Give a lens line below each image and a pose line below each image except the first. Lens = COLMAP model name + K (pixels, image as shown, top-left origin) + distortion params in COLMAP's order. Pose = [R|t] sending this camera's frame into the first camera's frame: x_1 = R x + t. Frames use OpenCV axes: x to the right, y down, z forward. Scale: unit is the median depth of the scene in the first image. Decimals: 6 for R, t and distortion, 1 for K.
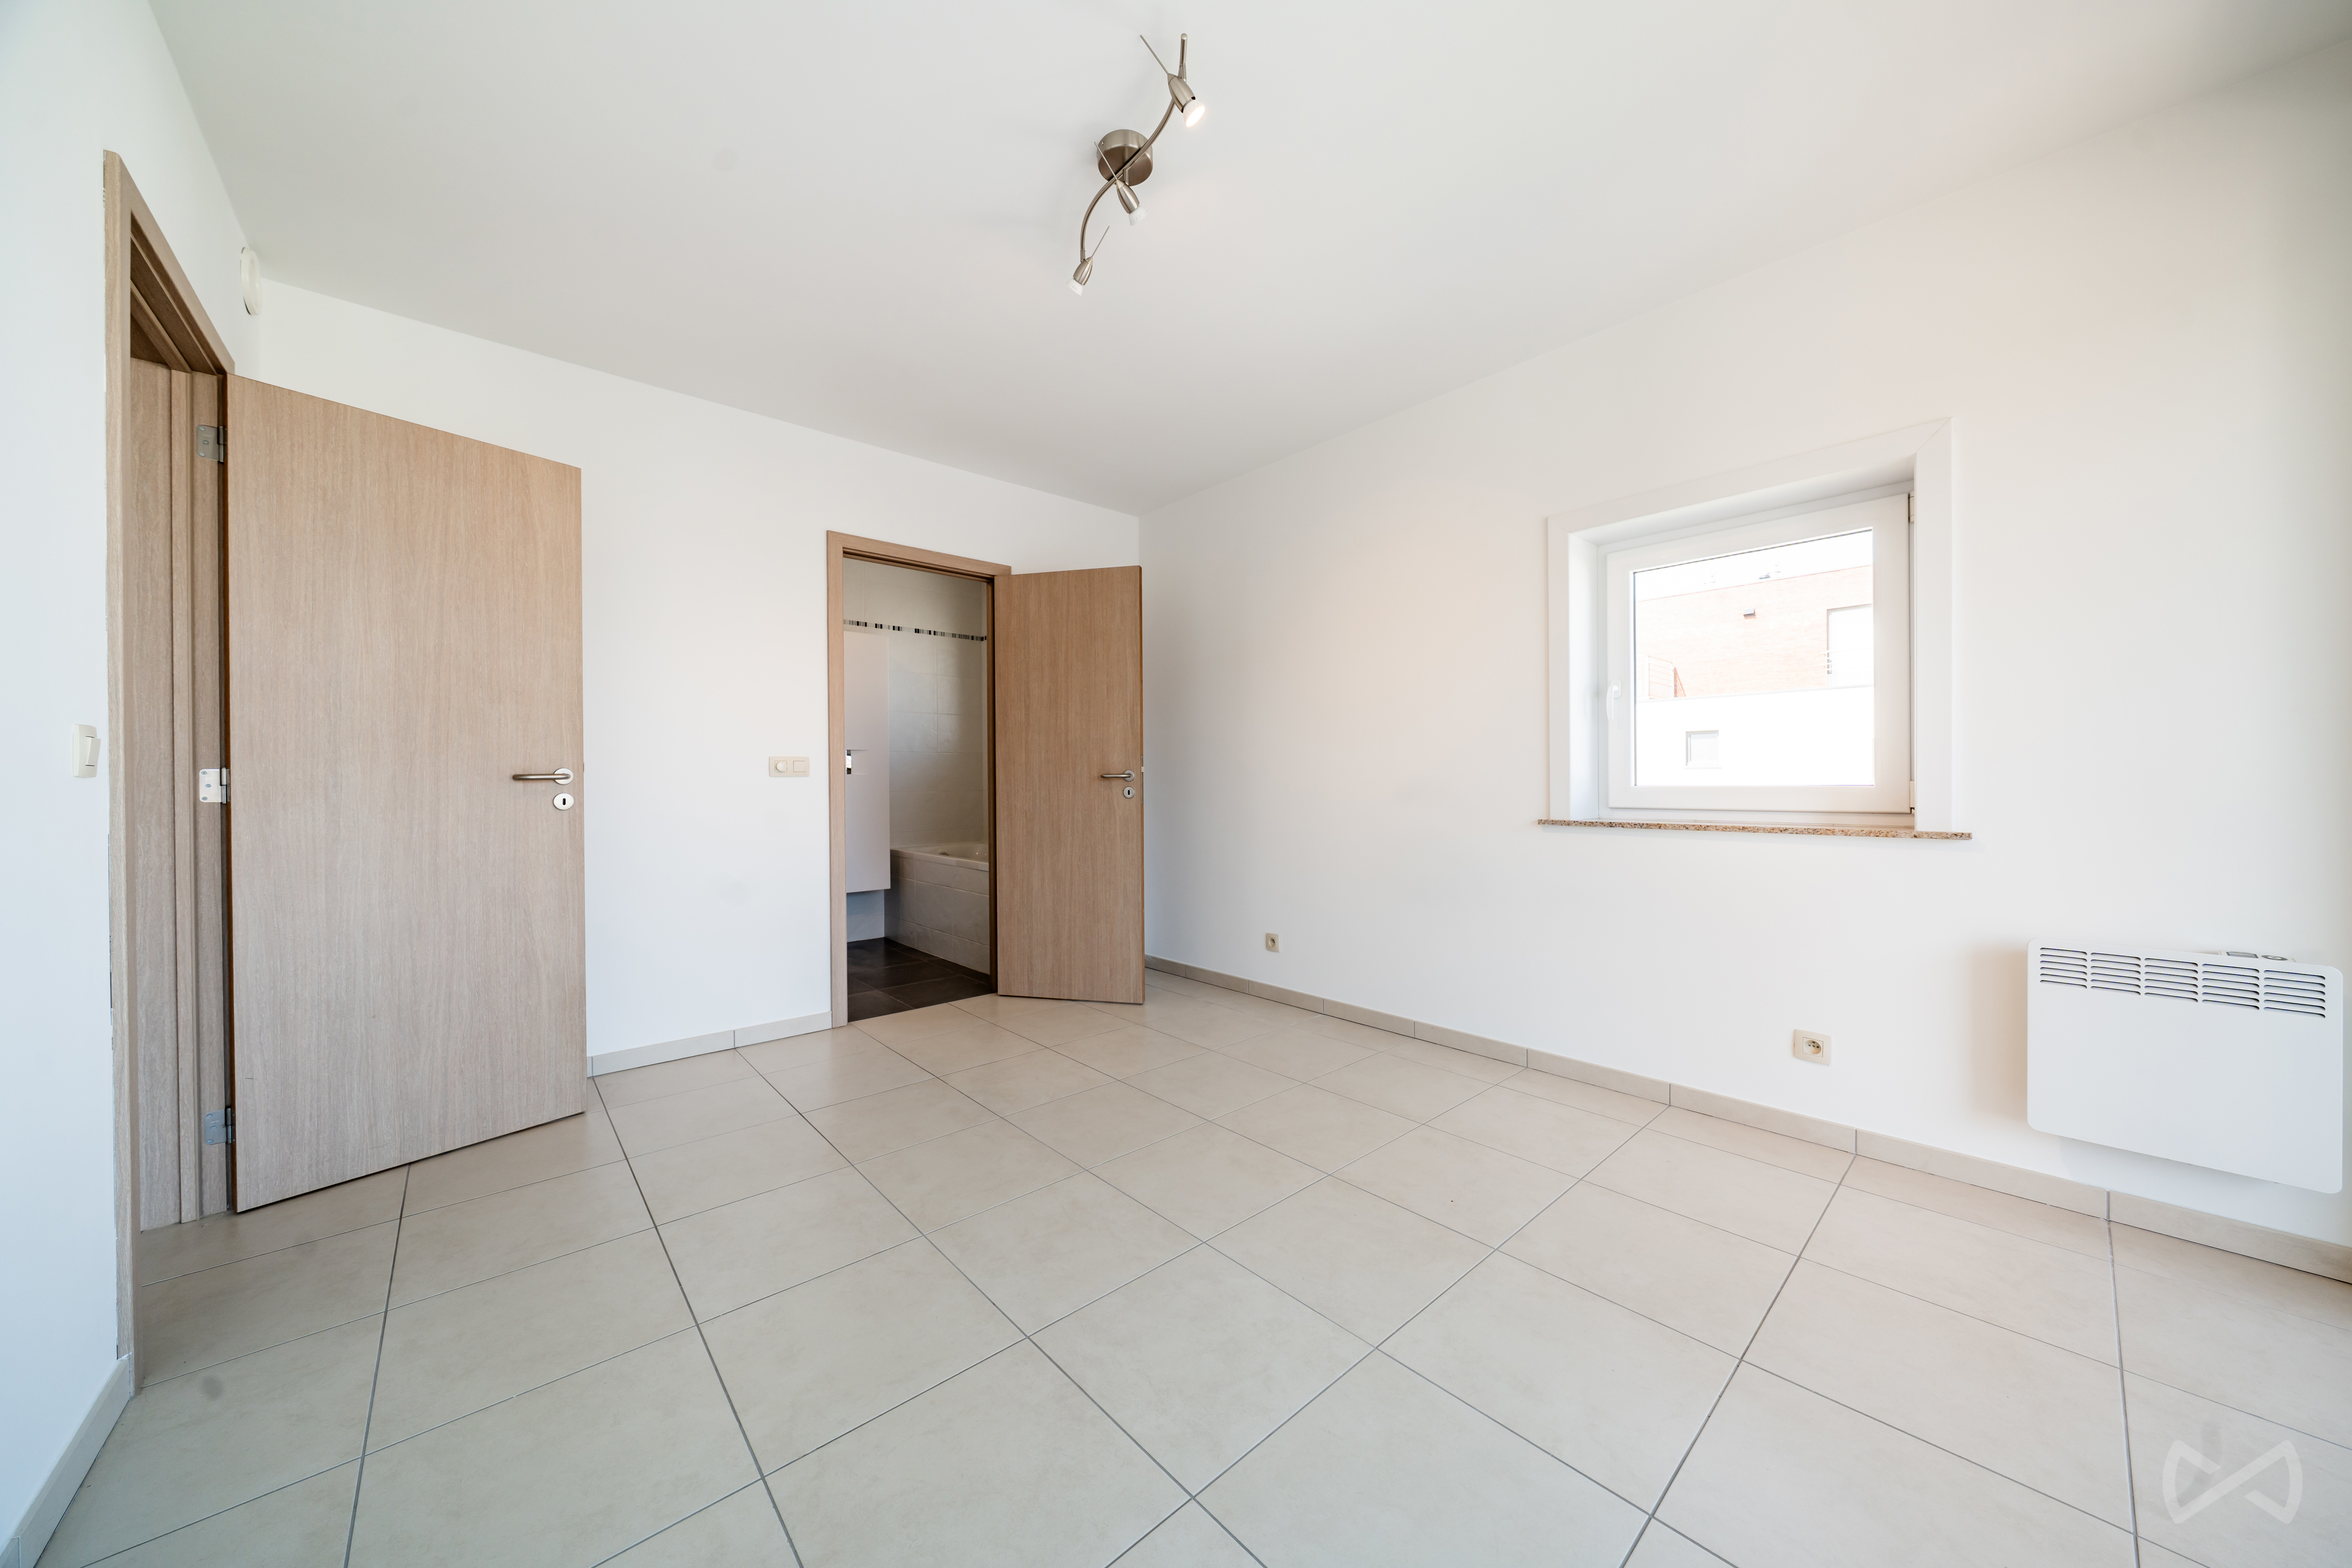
lens RADIAL K [[809.9, 0, 1169.8], [0, 809.9, 784.6], [0, 0, 1]] dist [-0.007023, -0.000160]
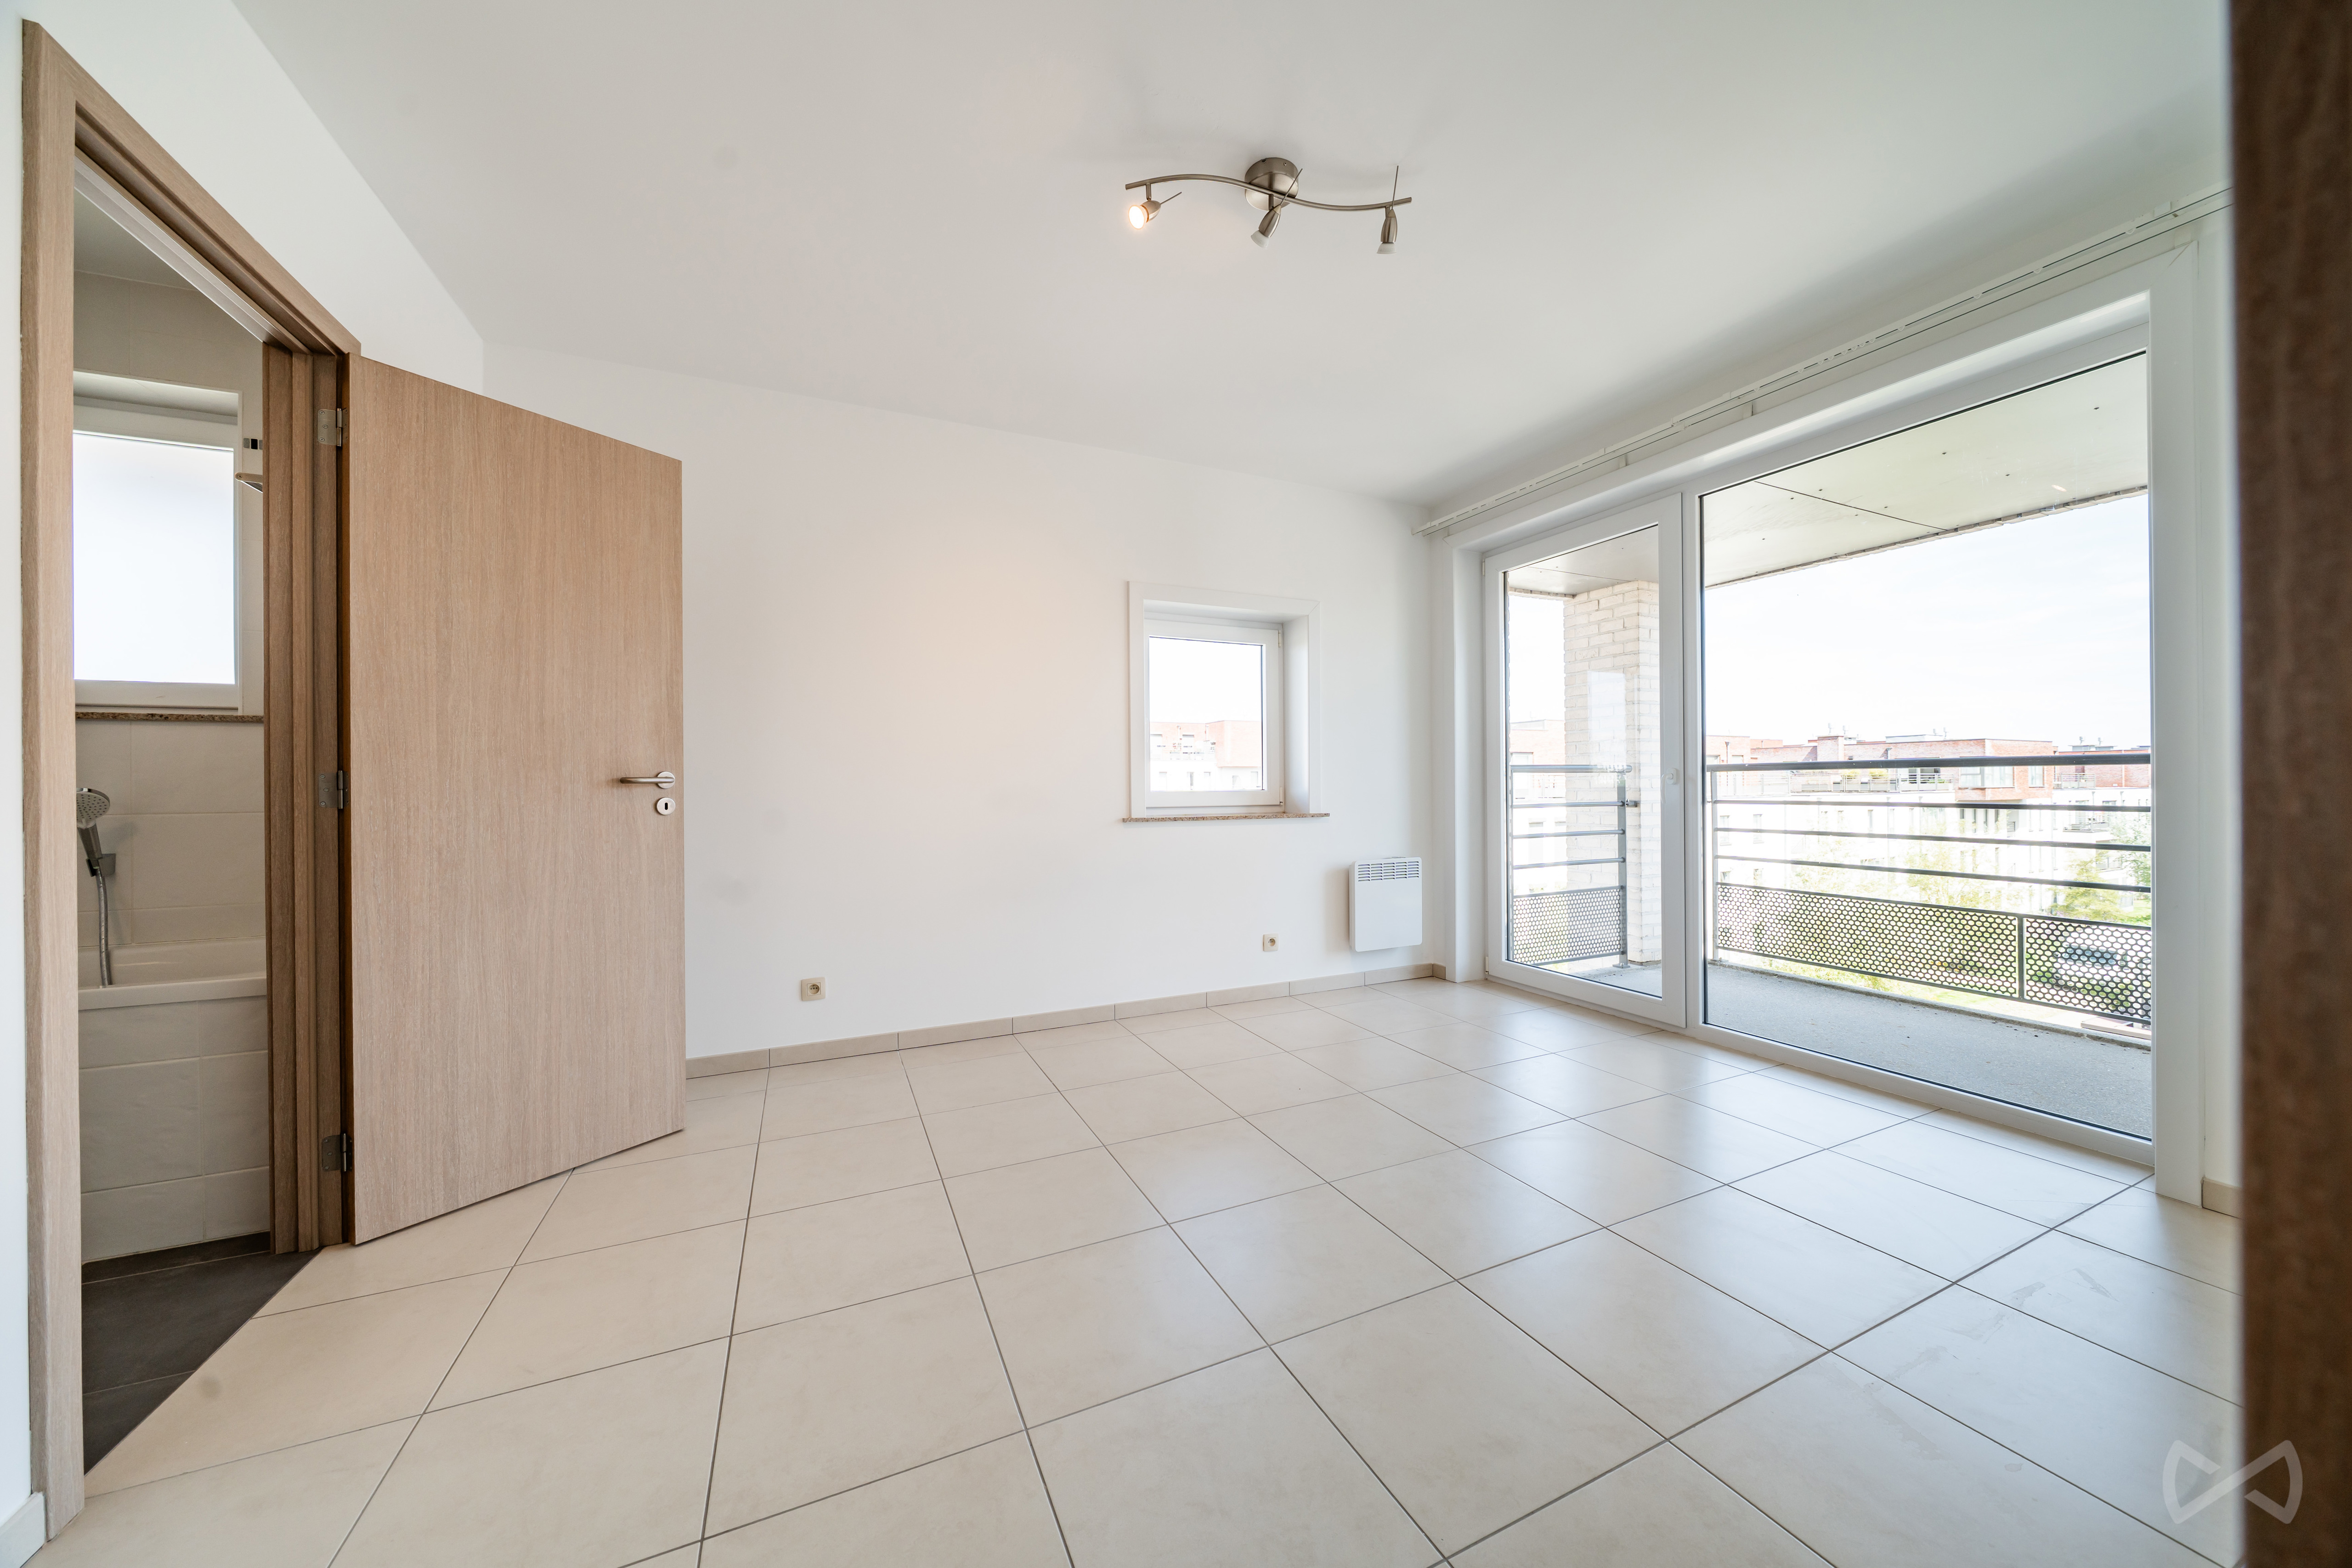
lens RADIAL K [[809.9, 0, 1169.8], [0, 809.9, 784.6], [0, 0, 1]] dist [-0.007023, -0.000160]
pose [[0.276187, 0.006135, 0.961084, -0.554745], [0.010341, 0.999903, -0.009354, 0.002611], [-0.961048, 0.012522, 0.276096, 0.437210]]
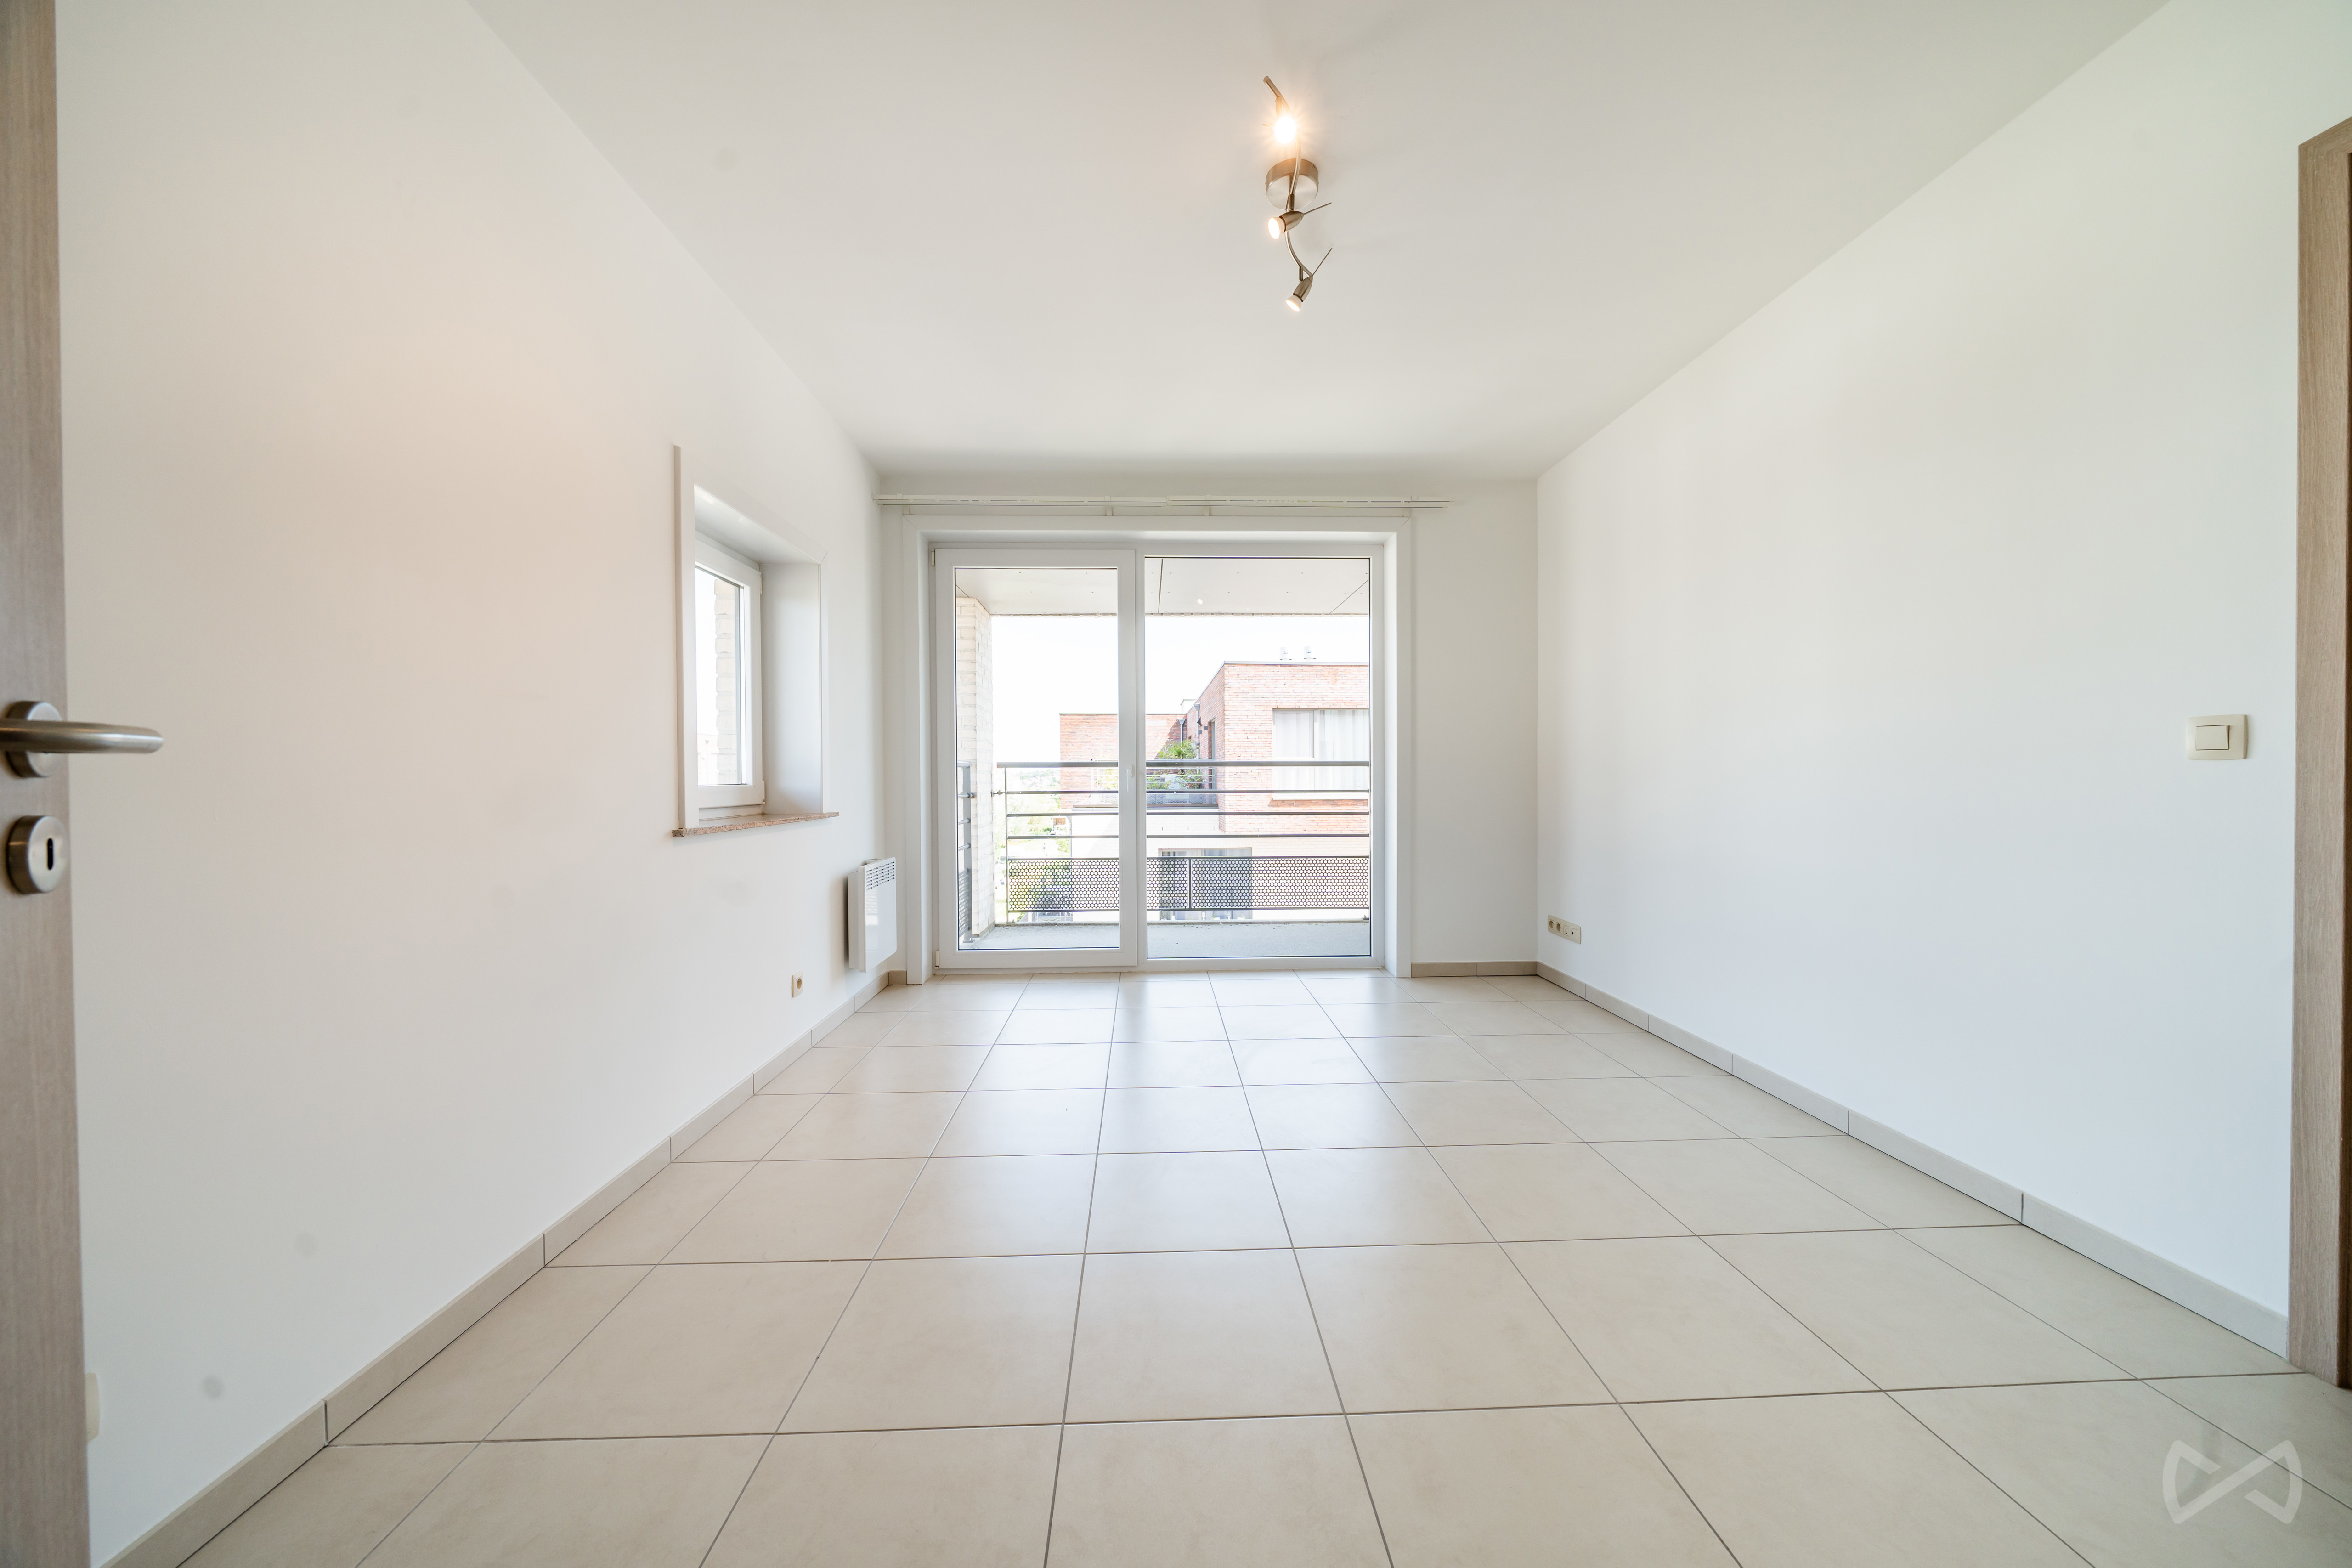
lens RADIAL K [[798.1, 0, 1165.1], [0, 798.1, 781.9], [0, 0, 1]] dist [-0.000569, -0.000102]
pose [[-0.769361, 0.009292, 0.638746, -0.296729], [0.018070, 0.999811, 0.007220, -0.000520], [-0.638558, 0.017097, -0.769384, 0.970369]]
